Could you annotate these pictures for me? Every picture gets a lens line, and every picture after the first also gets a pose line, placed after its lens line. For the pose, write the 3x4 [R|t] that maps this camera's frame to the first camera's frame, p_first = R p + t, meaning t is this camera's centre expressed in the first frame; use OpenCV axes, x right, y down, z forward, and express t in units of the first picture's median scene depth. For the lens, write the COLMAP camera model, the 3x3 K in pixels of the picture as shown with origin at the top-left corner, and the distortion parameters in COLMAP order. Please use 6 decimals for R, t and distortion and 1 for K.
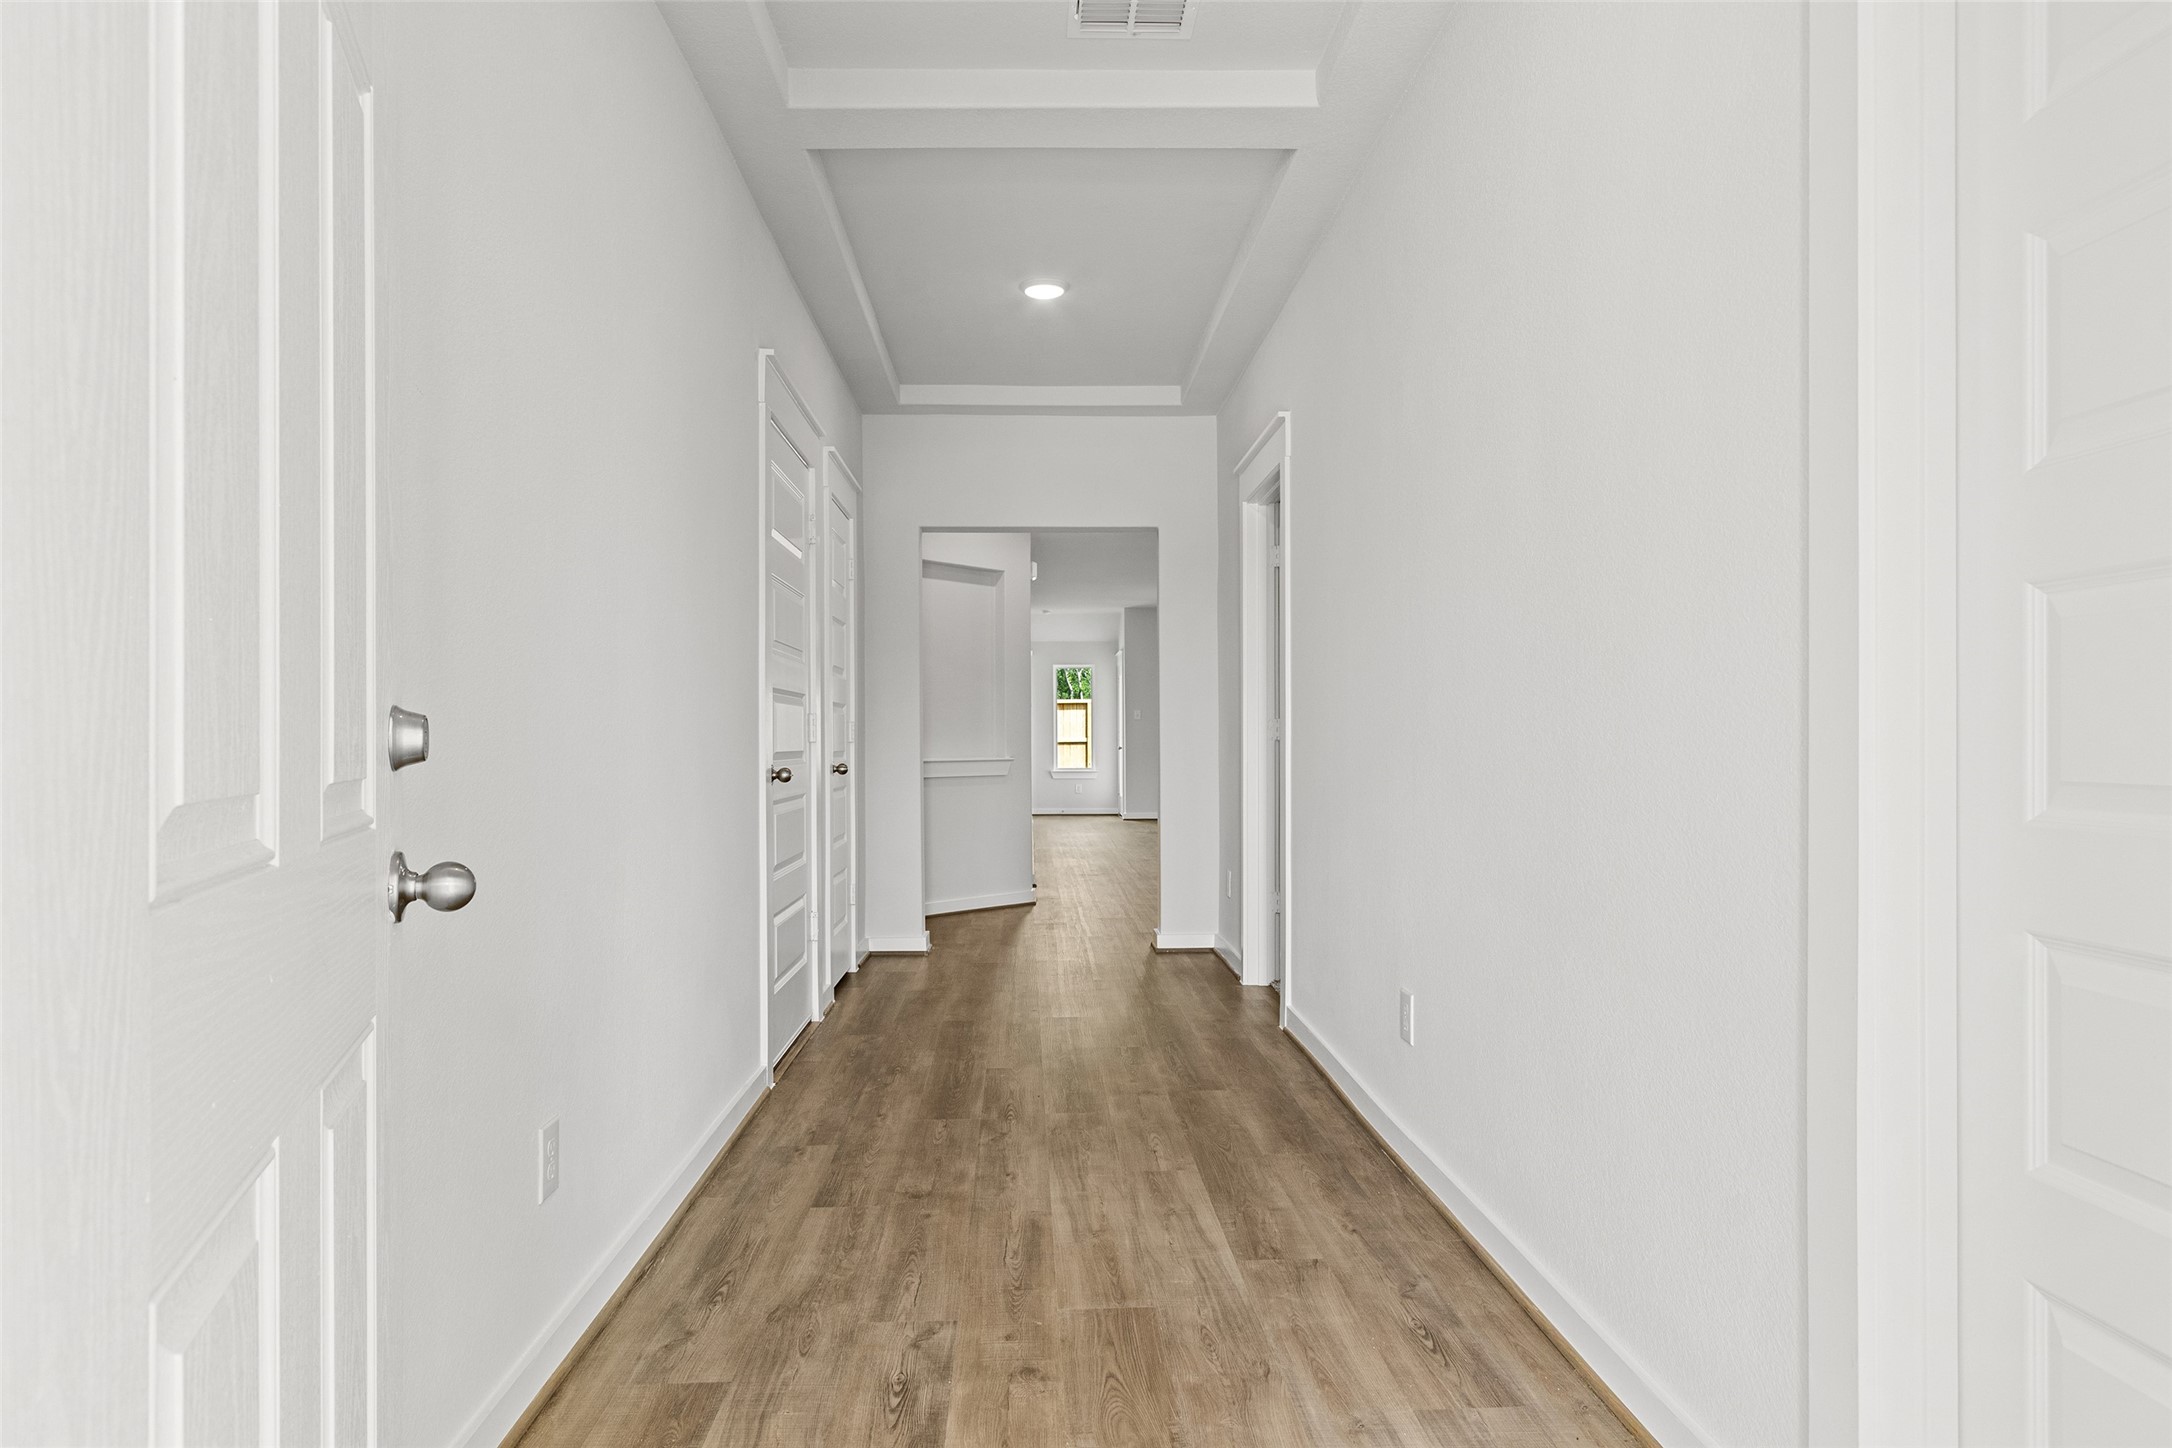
lens RADIAL K [[1308.9, 0, 1085.9], [0, 1308.9, 724.4], [0, 0, 1]] dist [0.000014, 0.000000]
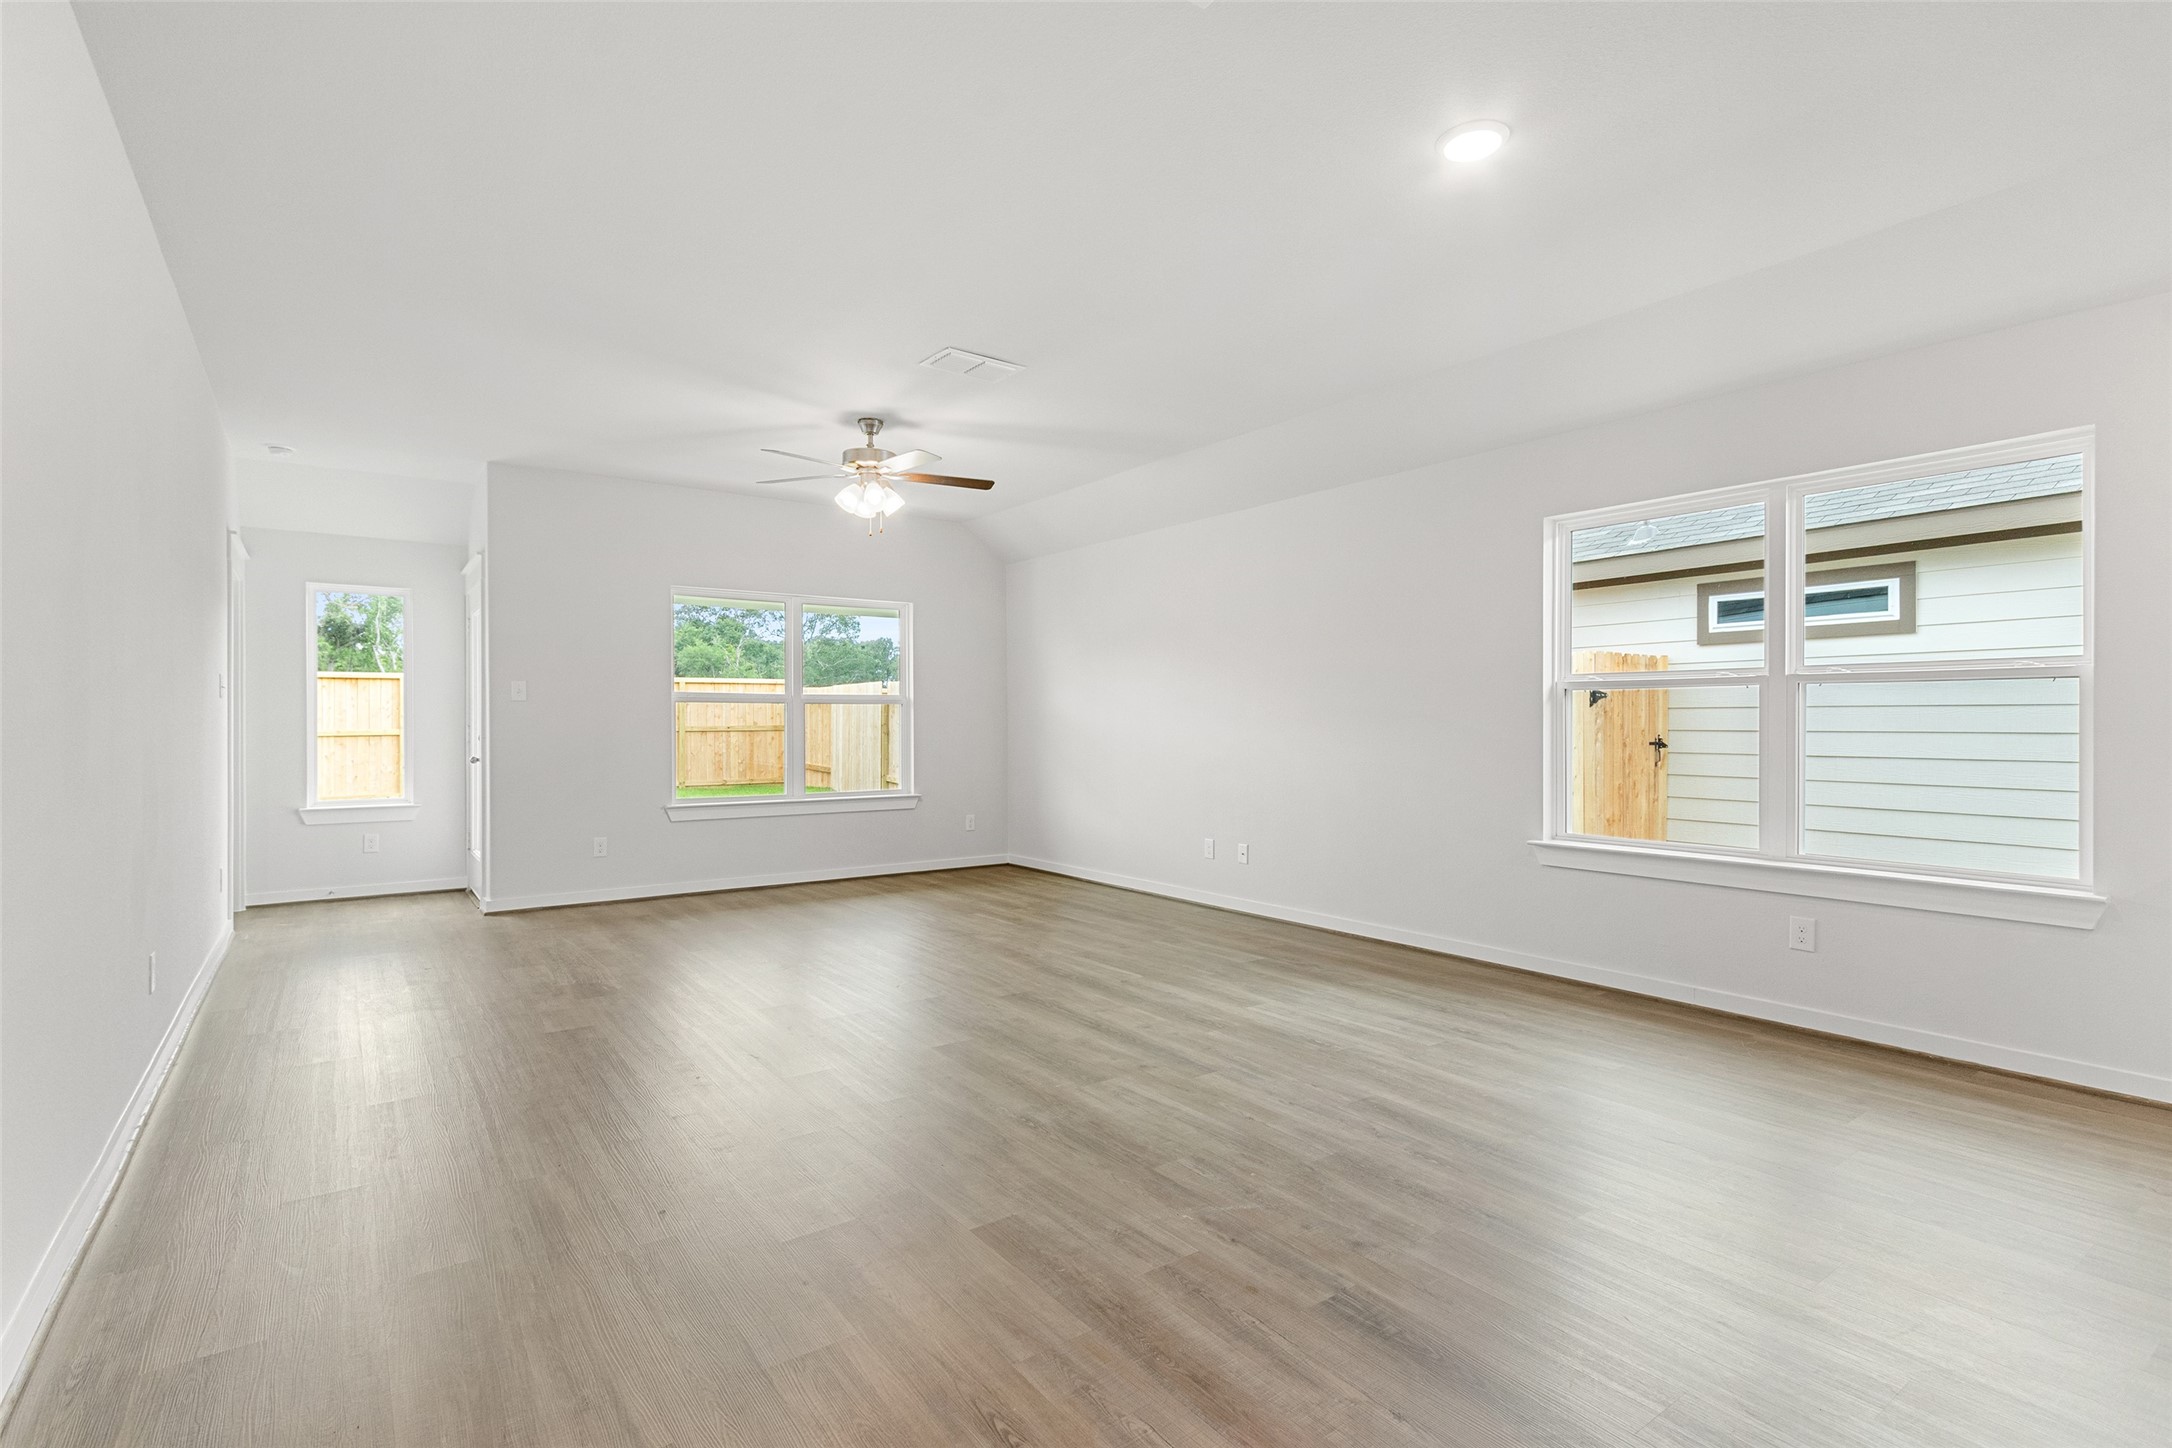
lens RADIAL K [[1017.5, 0, 1074.0], [0, 1017.5, 723.3], [0, 0, 1]] dist [0.005114, -0.000735]
pose [[0.836460, -0.000291, 0.548028, 0.004854], [-0.000574, 0.999999, 0.001408, 0.004356], [-0.548027, -0.001492, 0.836459, 0.551580]]
